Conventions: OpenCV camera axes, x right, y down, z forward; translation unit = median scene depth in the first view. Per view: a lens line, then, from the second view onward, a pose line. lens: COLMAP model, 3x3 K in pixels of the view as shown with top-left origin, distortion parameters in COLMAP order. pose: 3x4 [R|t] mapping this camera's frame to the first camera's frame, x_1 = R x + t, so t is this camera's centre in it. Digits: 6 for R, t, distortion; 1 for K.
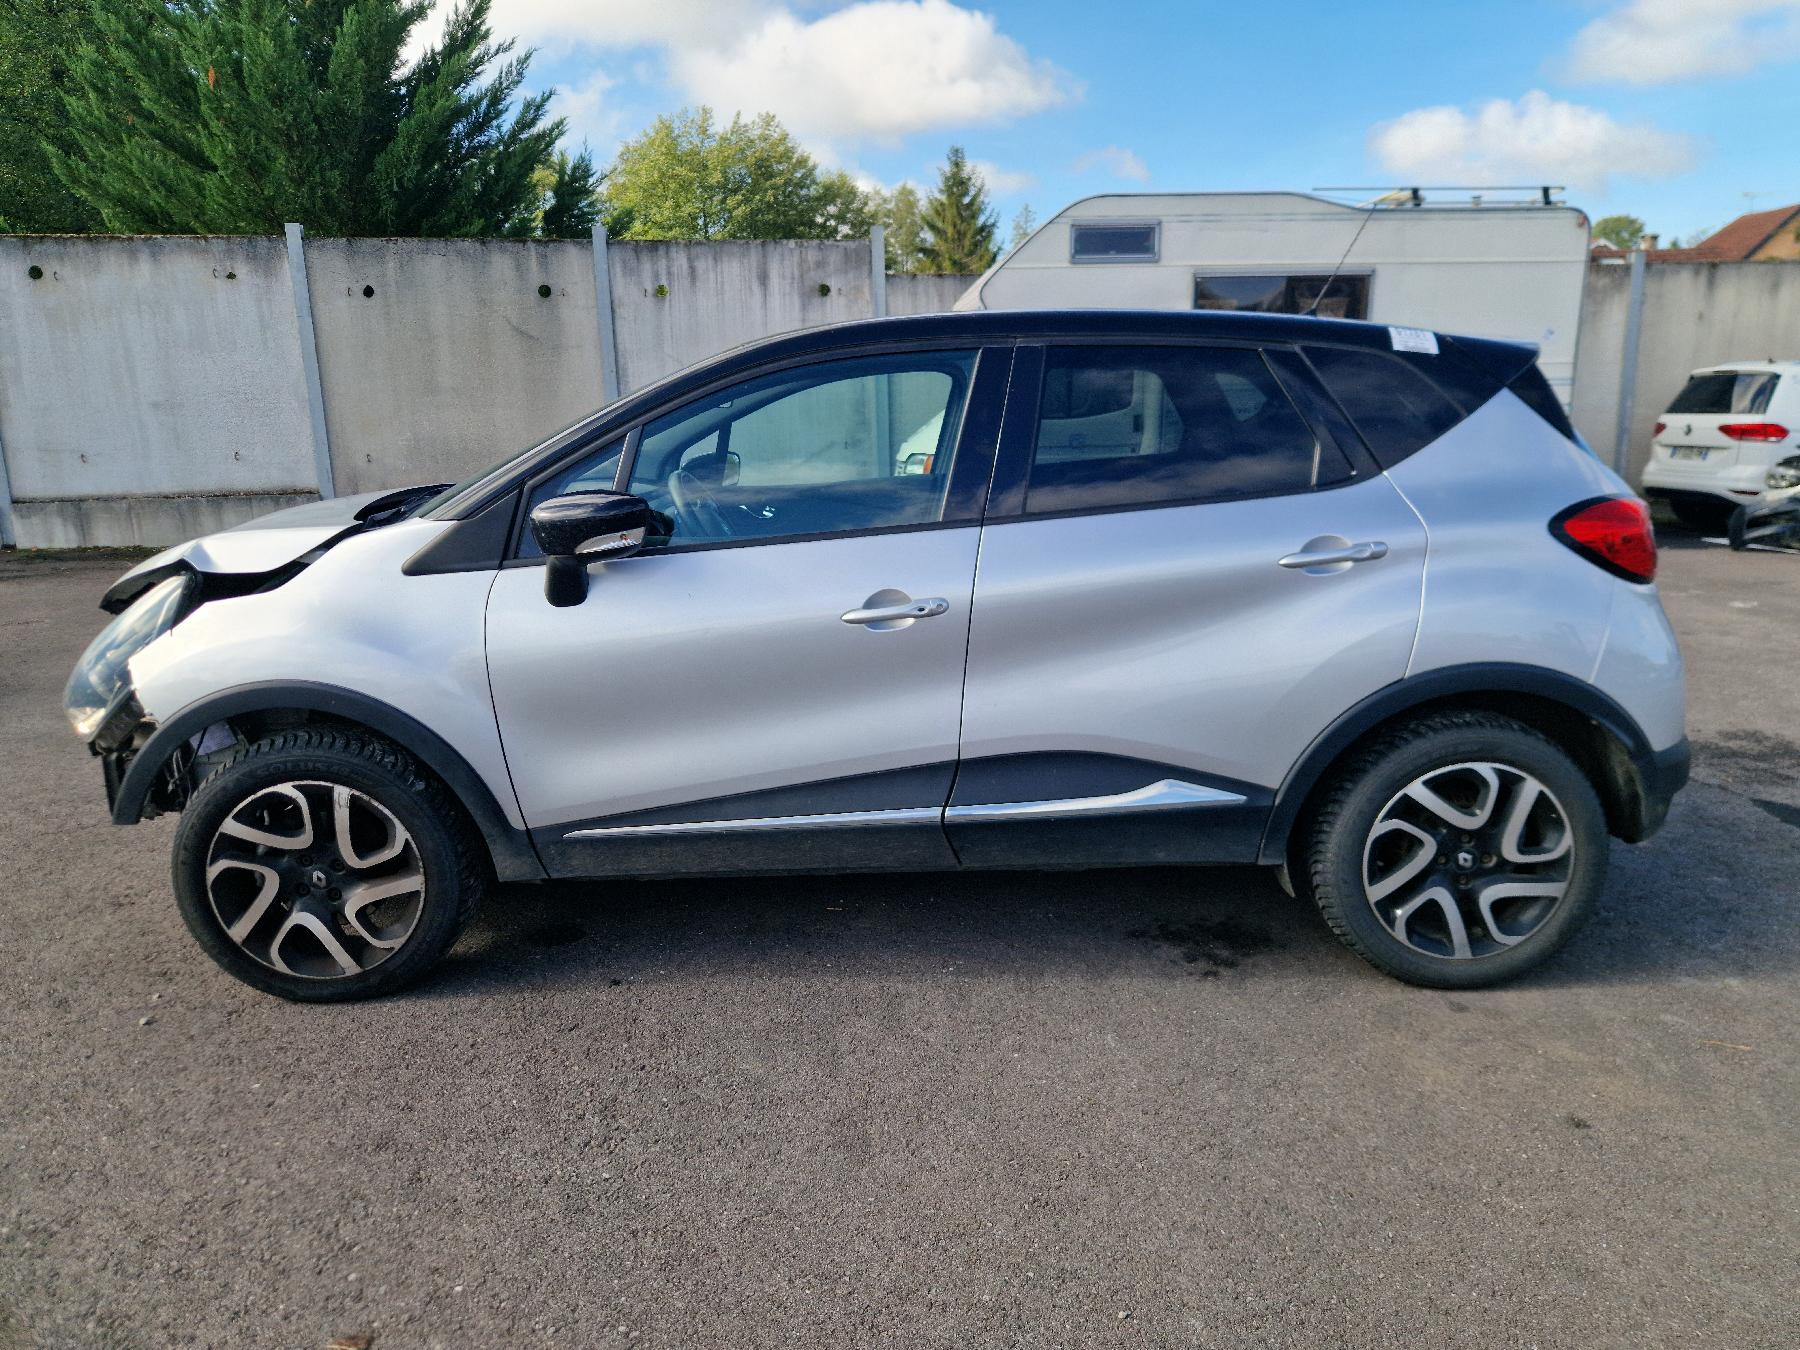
lens RADIAL K [[1188.6, 0, 915.4], [0, 1188.6, 705.7], [0, 0, 1]] dist [0.047479, -0.034399]
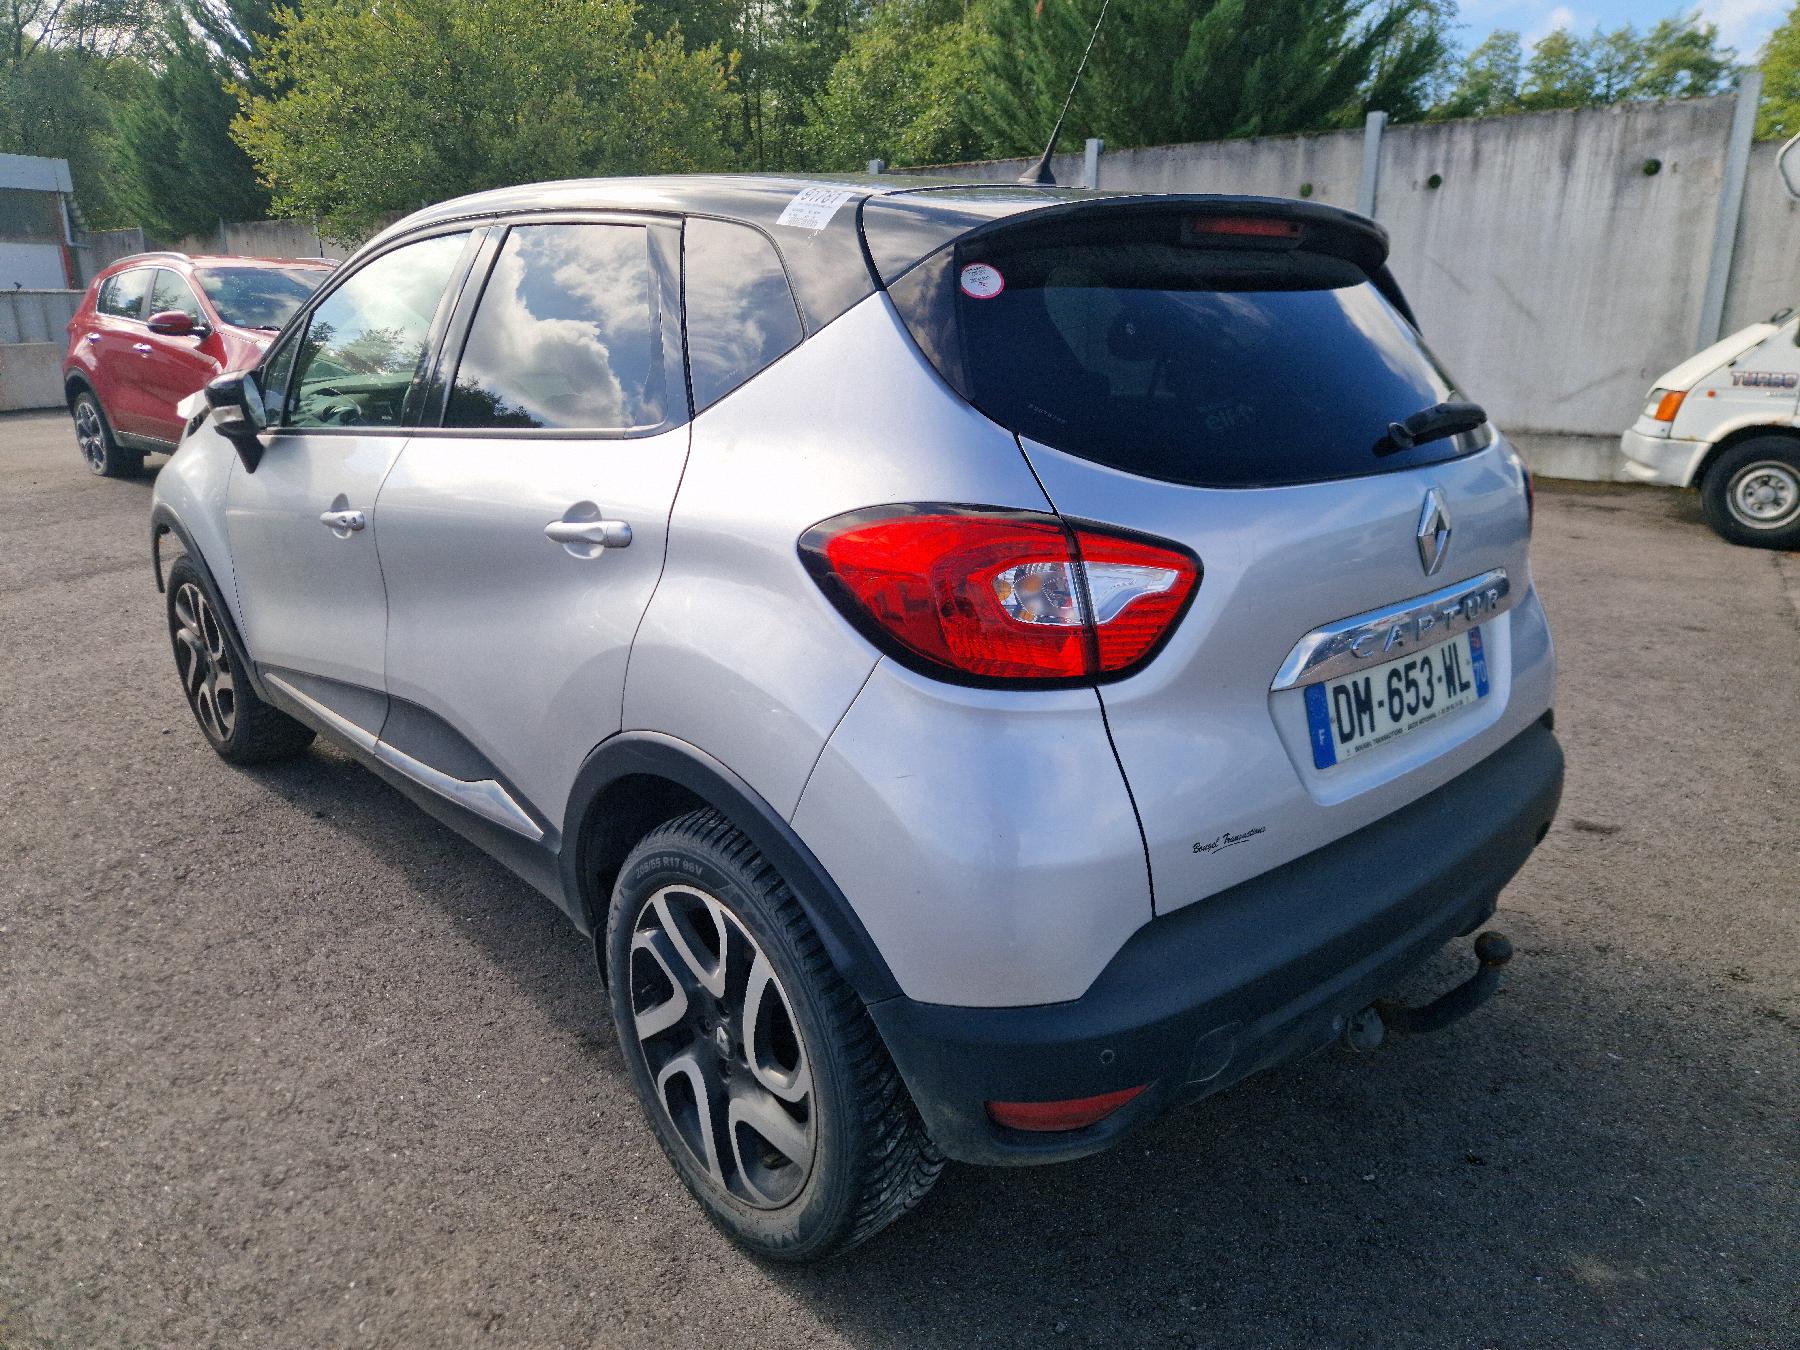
lens RADIAL K [[1188.6, 0, 930.9], [0, 1188.6, 698.1], [0, 0, 1]] dist [0.047479, -0.034399]
pose [[0.669083, 0.250031, -0.699866, 0.273013], [-0.207130, 0.967131, 0.147494, -0.048242], [0.713741, 0.046278, 0.698880, 0.182189]]
